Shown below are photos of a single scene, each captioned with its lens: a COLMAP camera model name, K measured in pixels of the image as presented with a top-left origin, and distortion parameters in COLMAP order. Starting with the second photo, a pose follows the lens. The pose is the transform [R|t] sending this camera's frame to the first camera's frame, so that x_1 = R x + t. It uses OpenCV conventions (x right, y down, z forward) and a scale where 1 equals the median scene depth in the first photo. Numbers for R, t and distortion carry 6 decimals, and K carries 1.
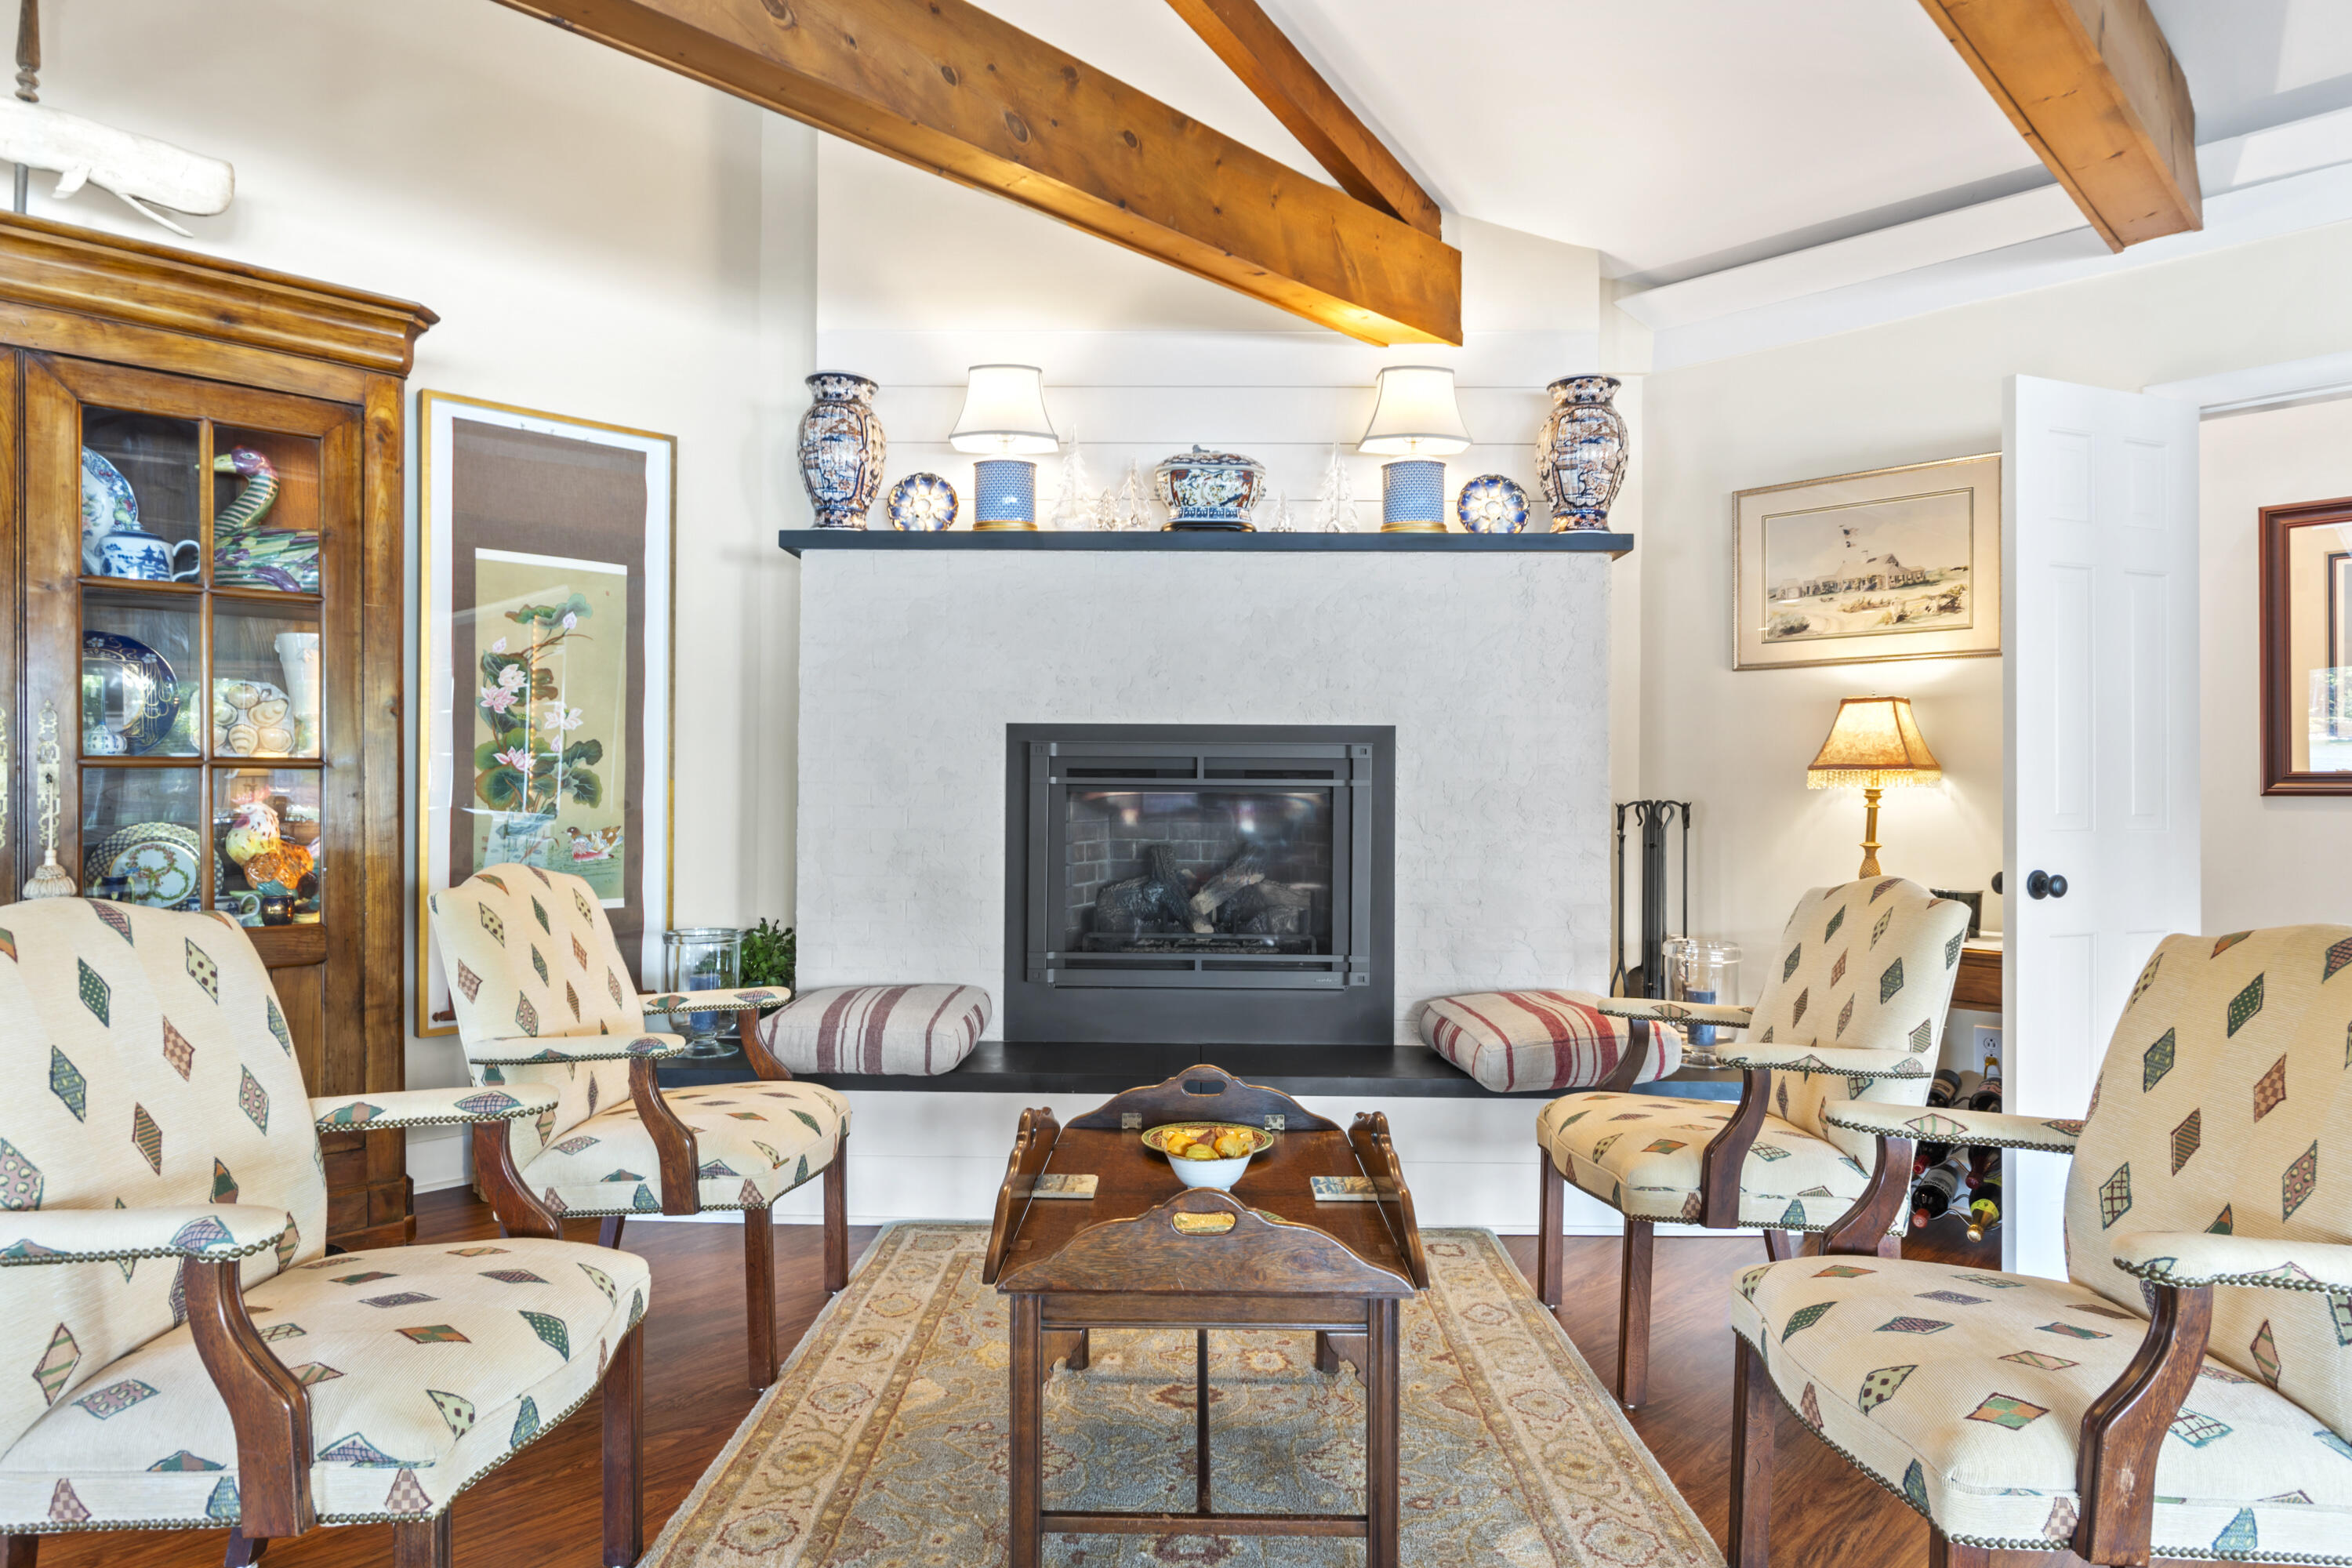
lens RADIAL K [[1360.2, 0, 1164.6], [0, 1360.2, 780.3], [0, 0, 1]] dist [-0.000677, 0.001549]
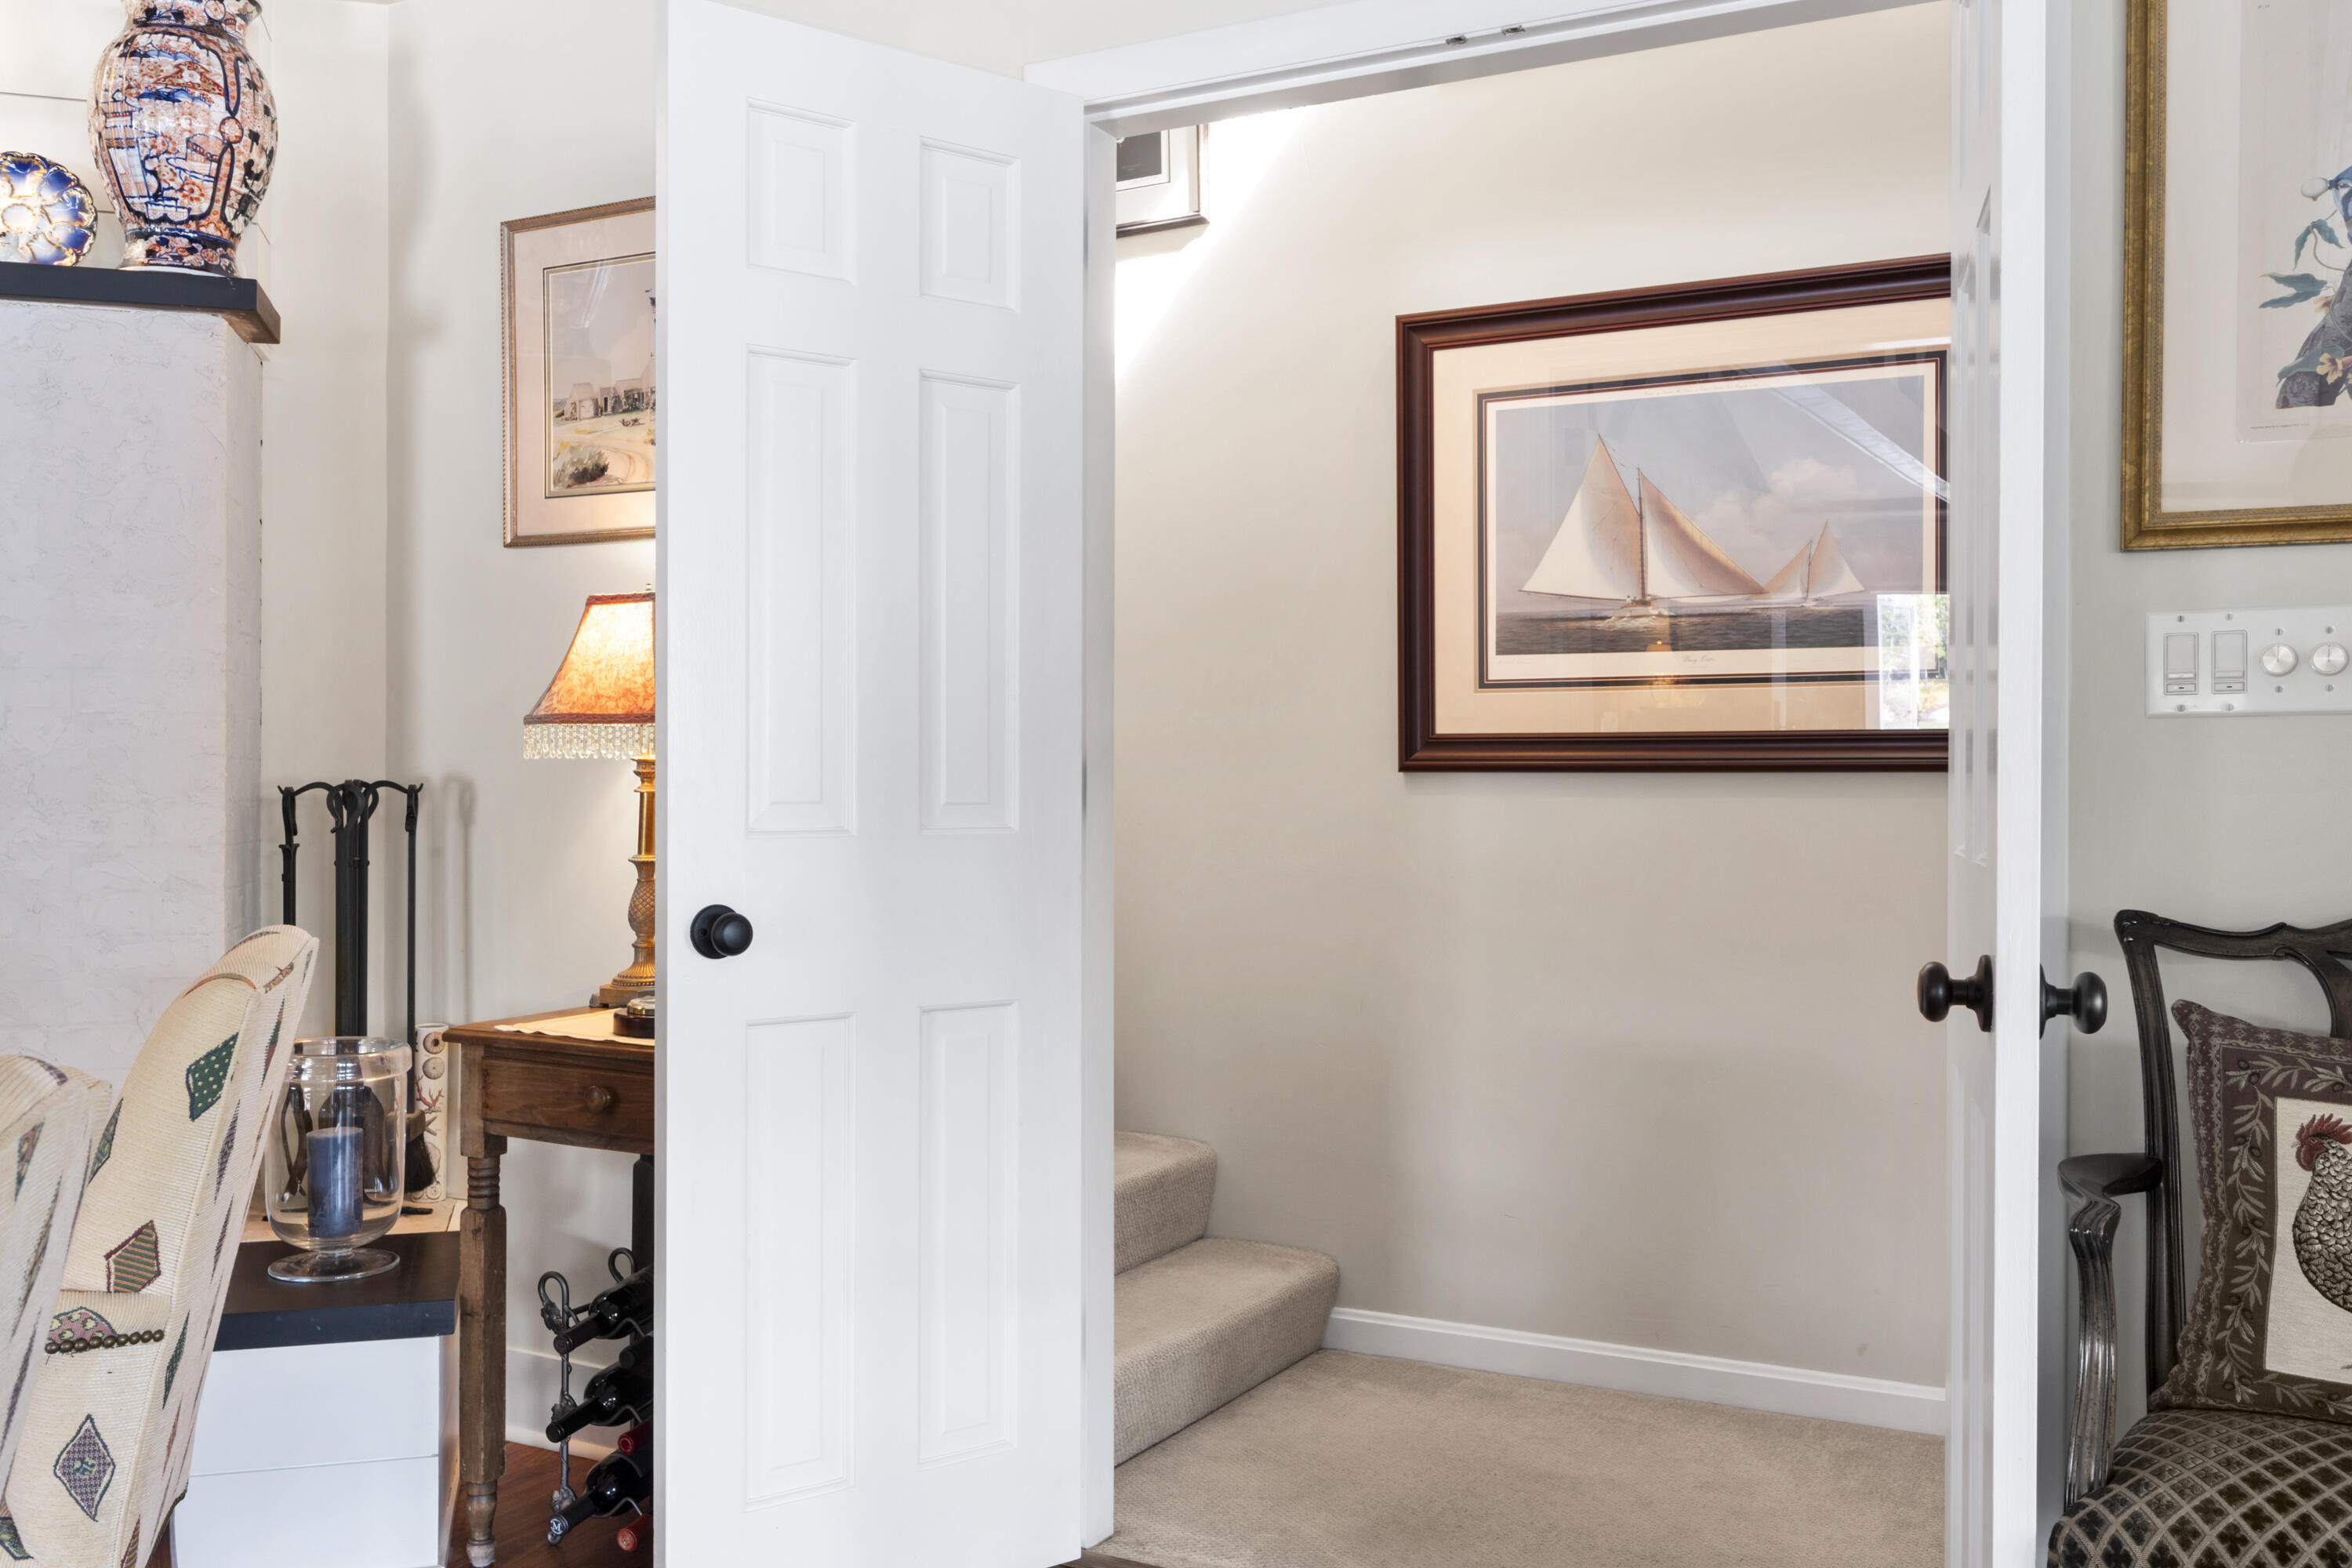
lens RADIAL K [[2031.8, 0, 1176.0], [0, 2031.8, 789.1], [0, 0, 1]] dist [0.008467, 0.000093]
pose [[0.955592, -0.004274, 0.294662, 0.447343], [-0.000914, 0.999847, 0.017469, 0.003705], [-0.294692, -0.016963, 0.955442, 0.128206]]
